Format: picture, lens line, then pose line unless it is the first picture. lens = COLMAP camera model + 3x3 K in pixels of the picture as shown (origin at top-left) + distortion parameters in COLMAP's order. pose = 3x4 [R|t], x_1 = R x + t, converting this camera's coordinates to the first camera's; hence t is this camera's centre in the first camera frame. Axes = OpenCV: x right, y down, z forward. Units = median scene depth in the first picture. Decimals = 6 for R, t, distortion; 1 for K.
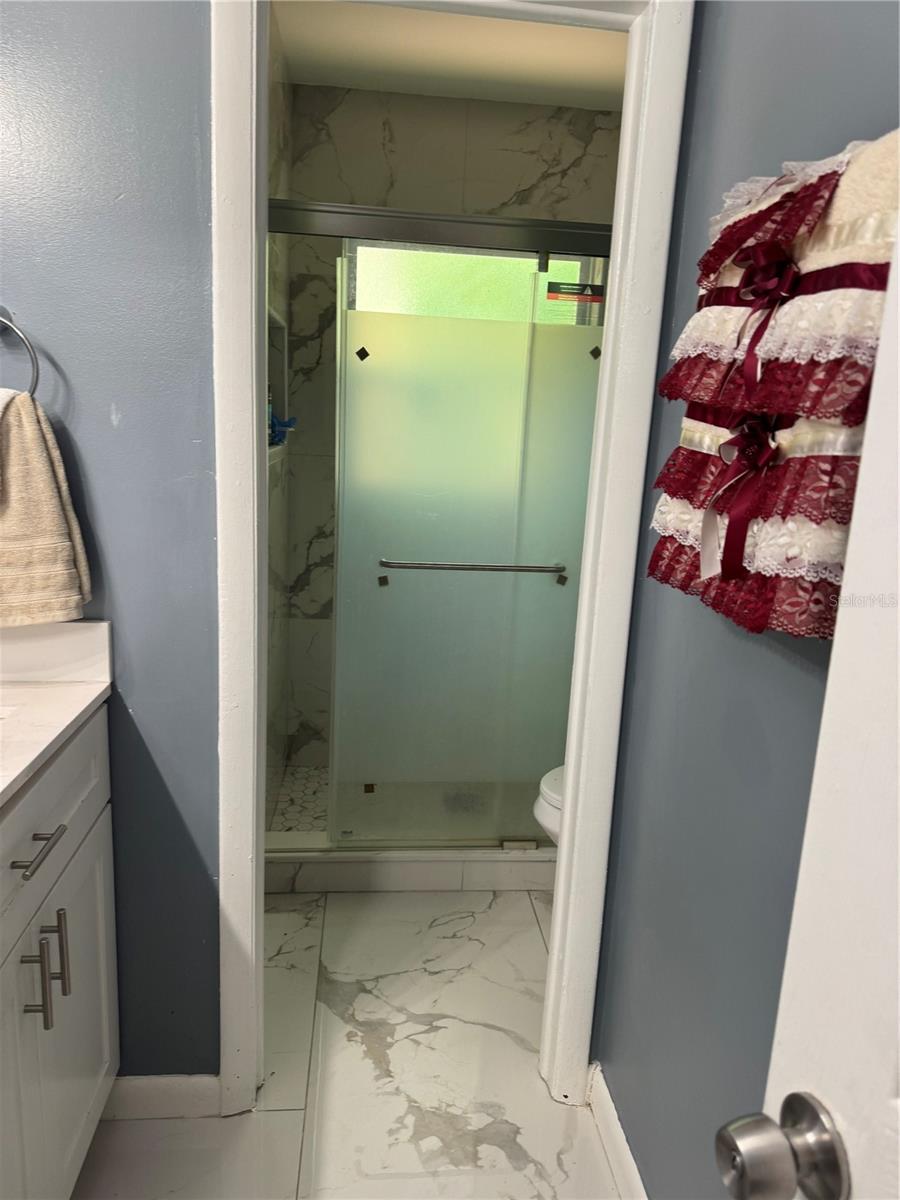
lens RADIAL K [[852.6, 0, 456.4], [0, 852.6, 600.8], [0, 0, 1]] dist [0.019131, -0.016596]
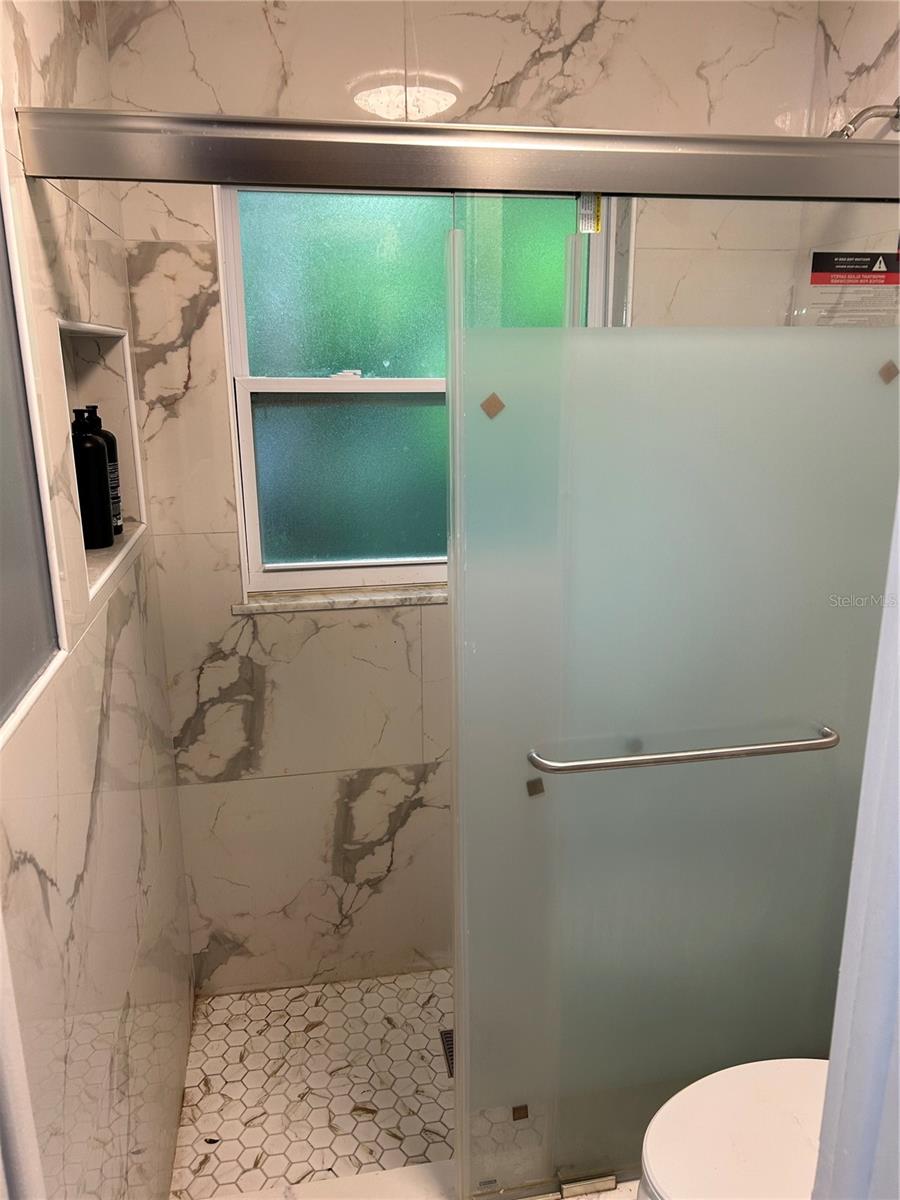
lens RADIAL K [[907.8, 0, 438.6], [0, 907.8, 608.4], [0, 0, 1]] dist [-0.003393, 0.006217]
pose [[0.994847, -0.079642, 0.062736, -0.035626], [0.077120, 0.996151, 0.041653, -0.133500], [-0.065812, -0.036600, 0.997161, 0.333562]]
